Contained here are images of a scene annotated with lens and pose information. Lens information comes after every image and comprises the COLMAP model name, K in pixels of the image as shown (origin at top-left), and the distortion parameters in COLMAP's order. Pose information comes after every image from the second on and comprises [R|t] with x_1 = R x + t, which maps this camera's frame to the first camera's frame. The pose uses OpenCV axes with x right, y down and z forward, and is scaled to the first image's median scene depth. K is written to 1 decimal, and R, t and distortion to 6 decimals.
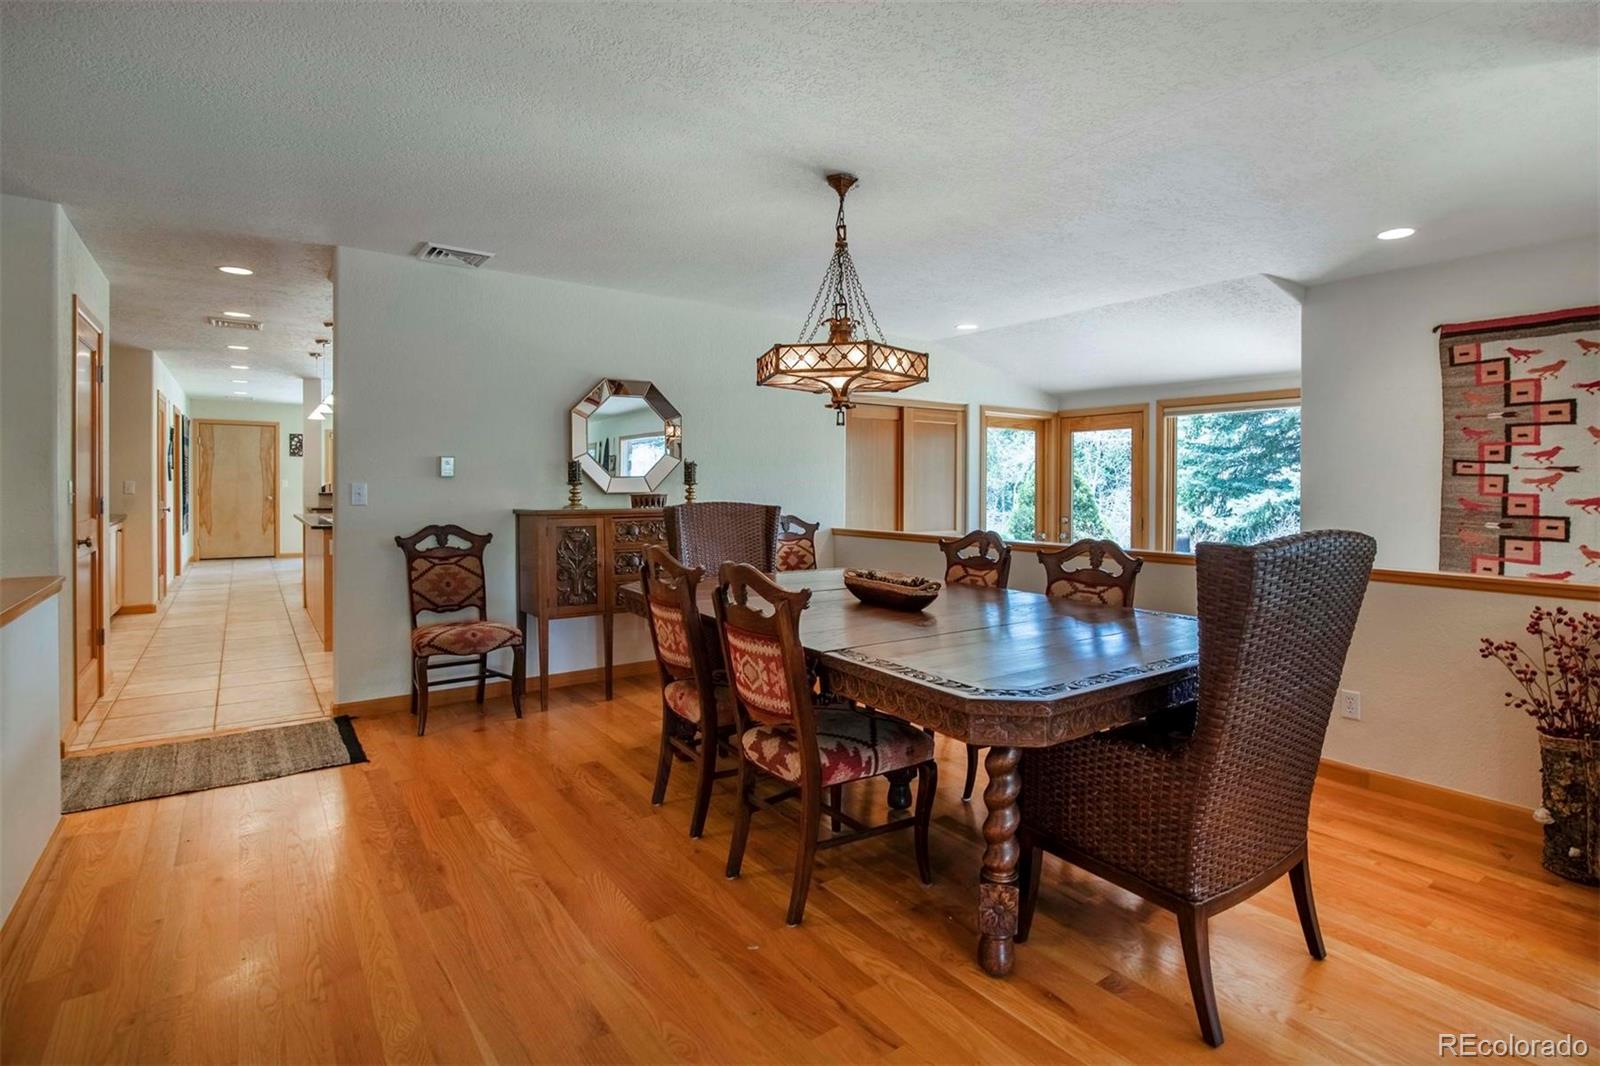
lens RADIAL K [[780.0, 0, 882.5], [0, 780.0, 483.2], [0, 0, 1]] dist [-0.018774, -0.000533]
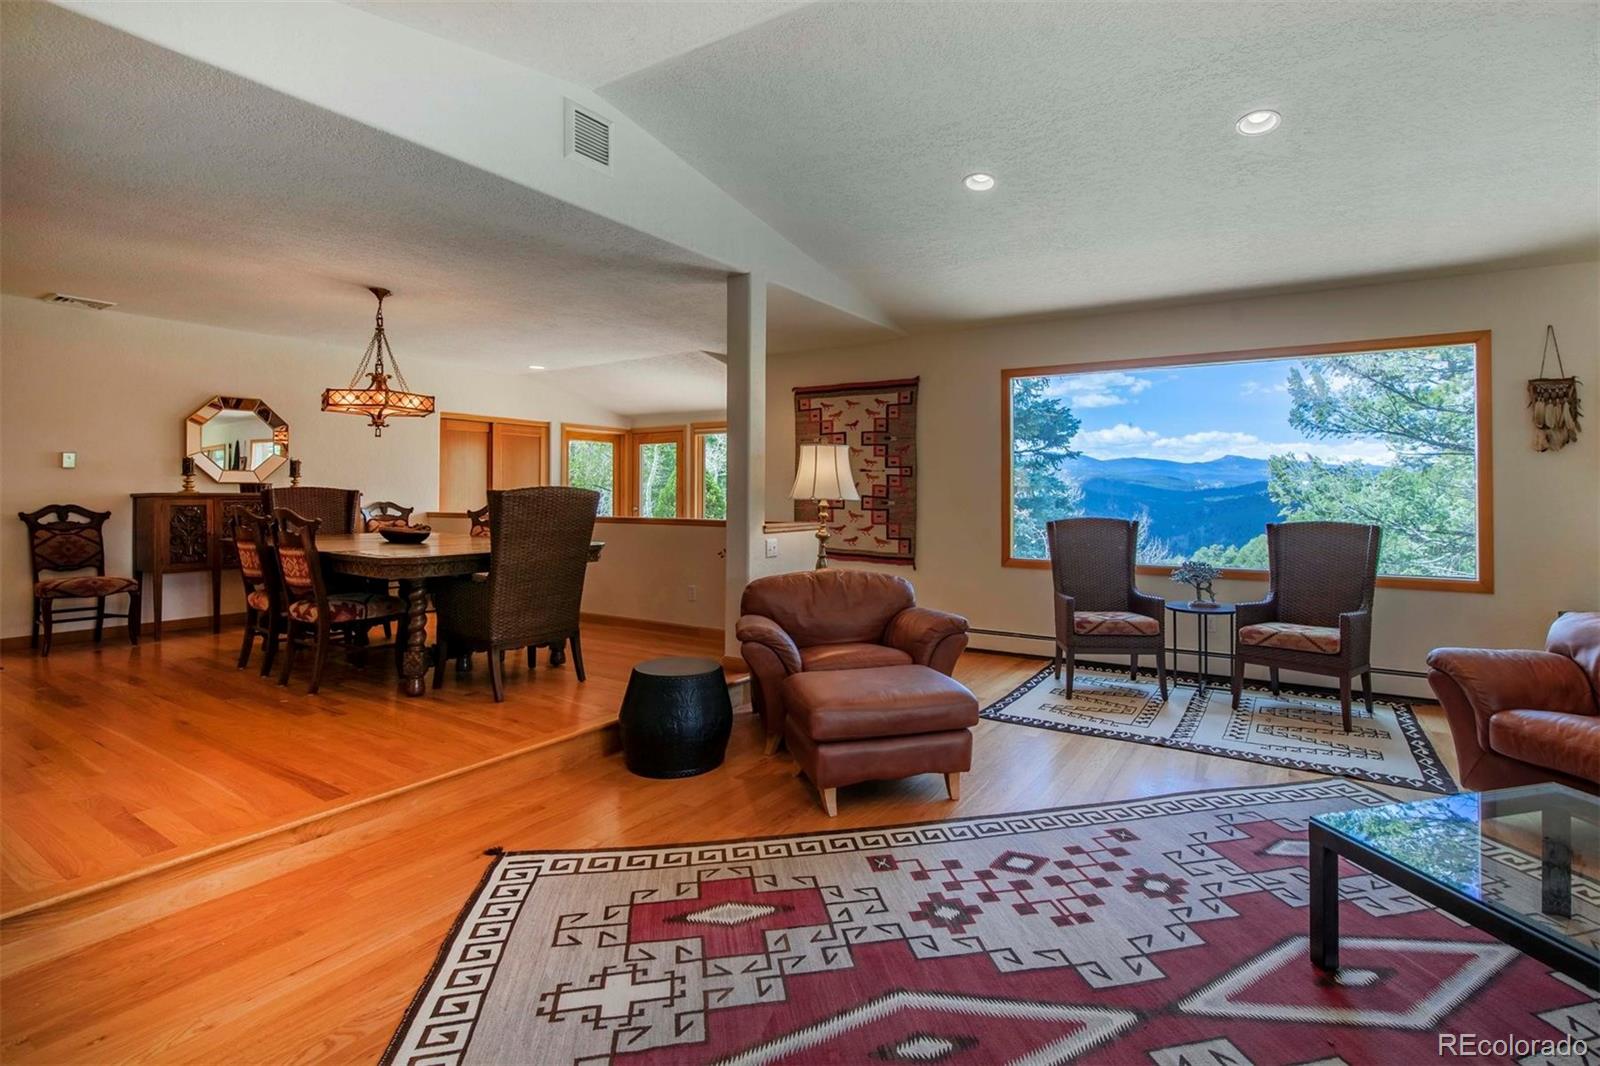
lens RADIAL K [[780.0, 0, 898.9], [0, 780.0, 481.7], [0, 0, 1]] dist [-0.018774, -0.000533]
pose [[0.938849, 0.006116, 0.344274, 0.325055], [-0.000593, 0.999870, -0.016144, 0.036984], [-0.344328, 0.014952, 0.938730, -0.719761]]
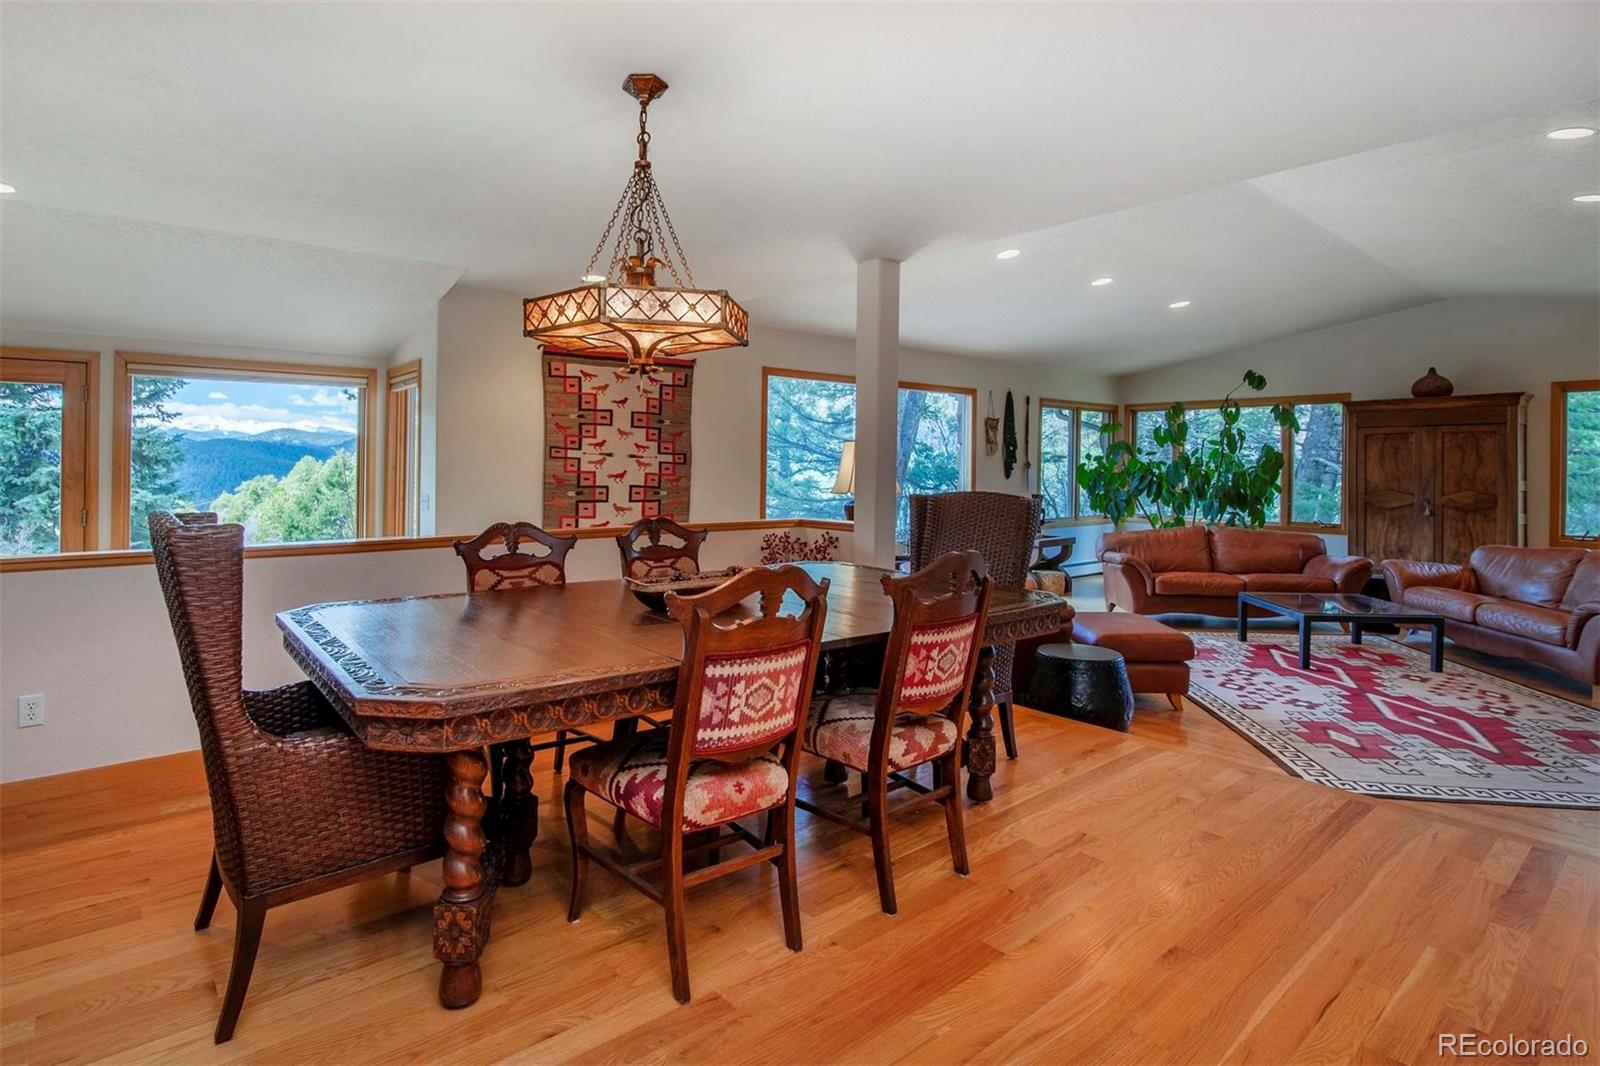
lens RADIAL K [[780.0, 0, 712.1], [0, 780.0, 486.5], [0, 0, 1]] dist [-0.018774, -0.000533]
pose [[0.045299, -0.031745, 0.998469, -0.630763], [-0.004112, 0.999481, 0.031964, -0.005129], [-0.998965, -0.005554, 0.045145, 0.672476]]
